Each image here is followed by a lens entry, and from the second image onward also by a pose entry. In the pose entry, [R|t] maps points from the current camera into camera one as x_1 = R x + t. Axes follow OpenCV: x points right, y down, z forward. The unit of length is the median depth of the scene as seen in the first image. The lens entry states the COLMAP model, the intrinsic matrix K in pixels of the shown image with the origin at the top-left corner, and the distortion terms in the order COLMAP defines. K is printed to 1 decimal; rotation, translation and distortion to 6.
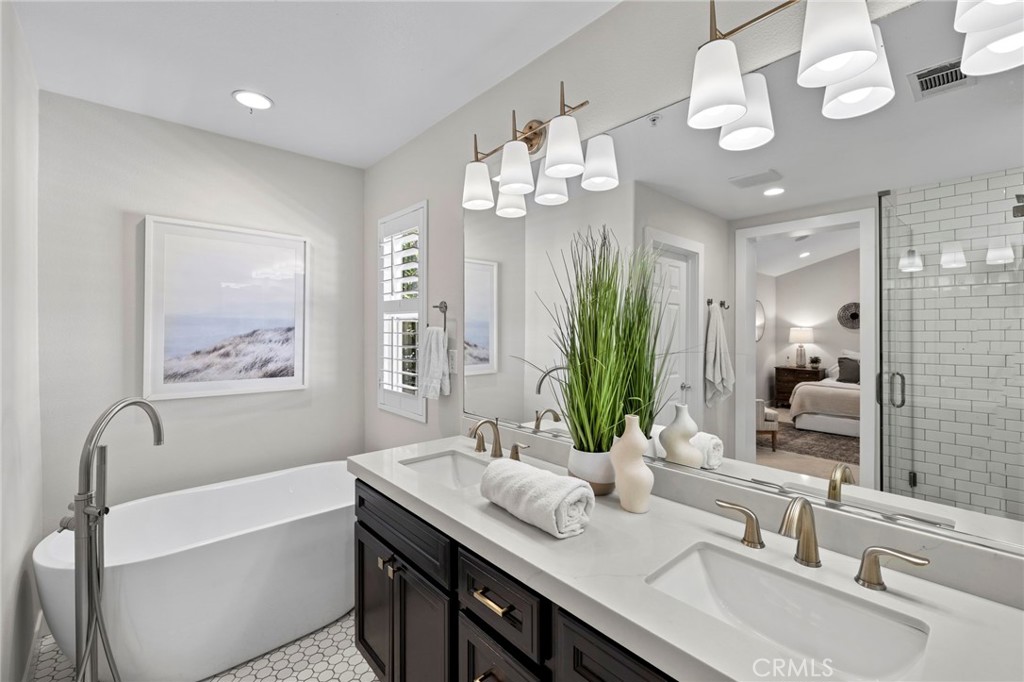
lens RADIAL K [[433.9, 0, 512.2], [0, 433.9, 335.8], [0, 0, 1]] dist [0.002630, 0.000091]
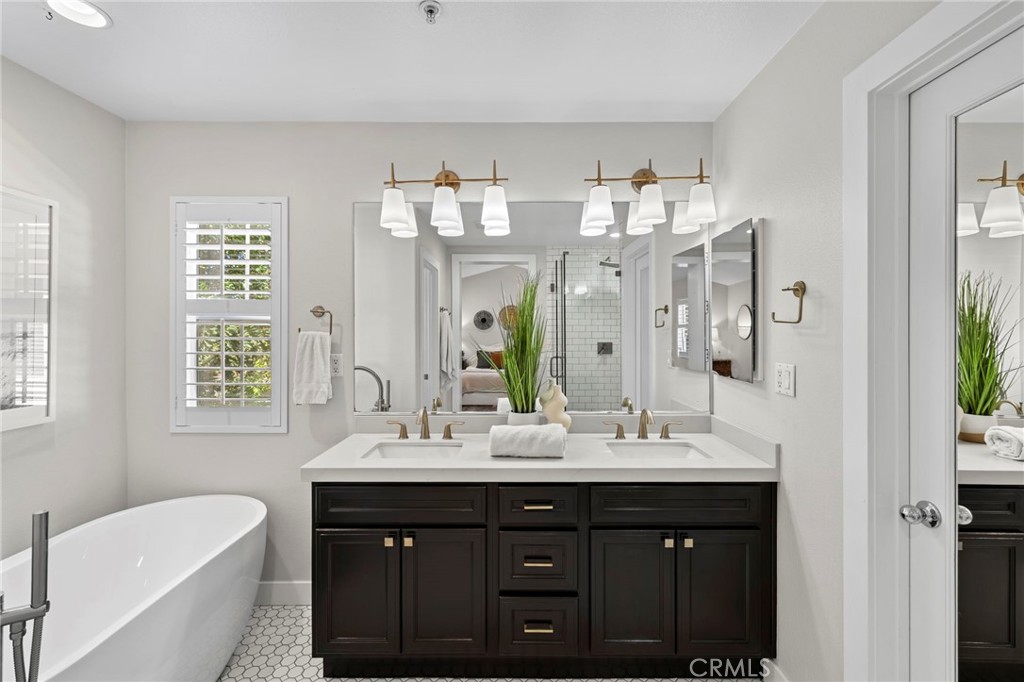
lens RADIAL K [[433.9, 0, 518.5], [0, 433.9, 336.5], [0, 0, 1]] dist [0.002630, 0.000091]
pose [[0.660340, -0.013420, 0.750847, -0.495203], [0.011219, 0.999905, 0.008004, -0.010047], [-0.750883, 0.003139, 0.660428, -0.002923]]
